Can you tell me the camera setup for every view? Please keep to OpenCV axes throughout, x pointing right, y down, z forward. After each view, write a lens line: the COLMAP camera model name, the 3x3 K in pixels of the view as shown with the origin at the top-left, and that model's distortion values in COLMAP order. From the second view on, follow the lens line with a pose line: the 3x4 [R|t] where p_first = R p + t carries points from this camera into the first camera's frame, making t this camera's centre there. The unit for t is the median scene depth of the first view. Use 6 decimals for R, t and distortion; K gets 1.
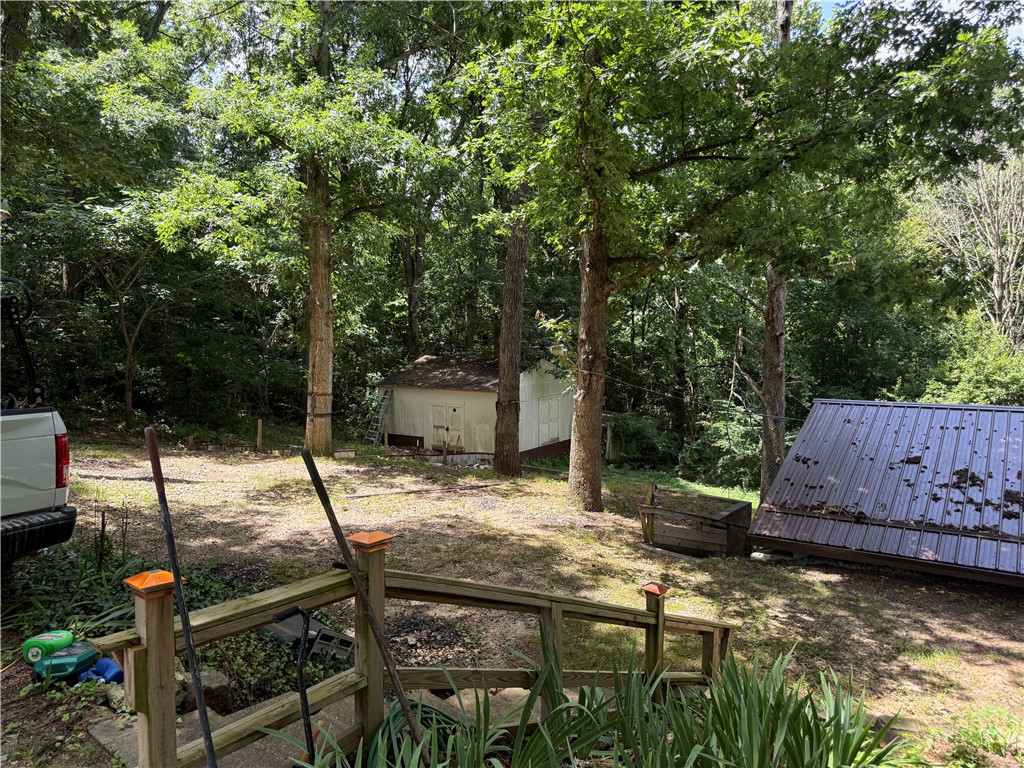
lens RADIAL K [[714.9, 0, 516.0], [0, 714.9, 379.9], [0, 0, 1]] dist [0.042575, -0.051269]
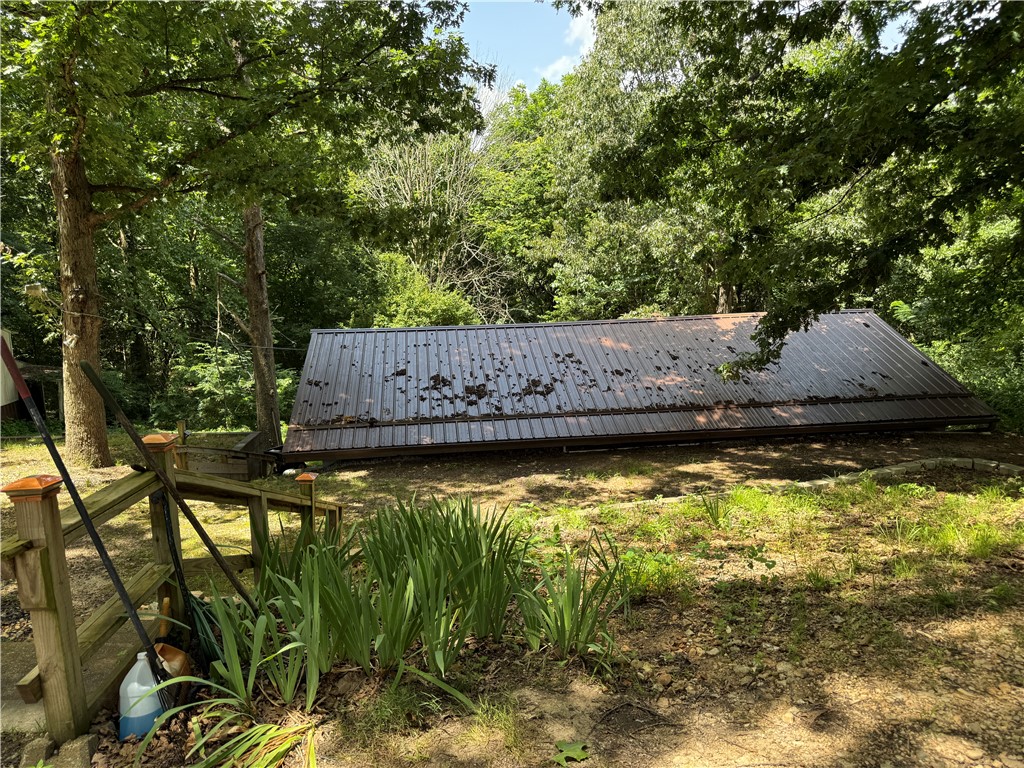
lens RADIAL K [[714.9, 0, 516.0], [0, 714.9, 379.9], [0, 0, 1]] dist [0.042575, -0.051269]
pose [[0.728827, -0.105555, 0.676513, -0.137738], [0.054046, 0.993831, 0.096841, 0.015443], [-0.682562, -0.034018, 0.730036, -0.034788]]
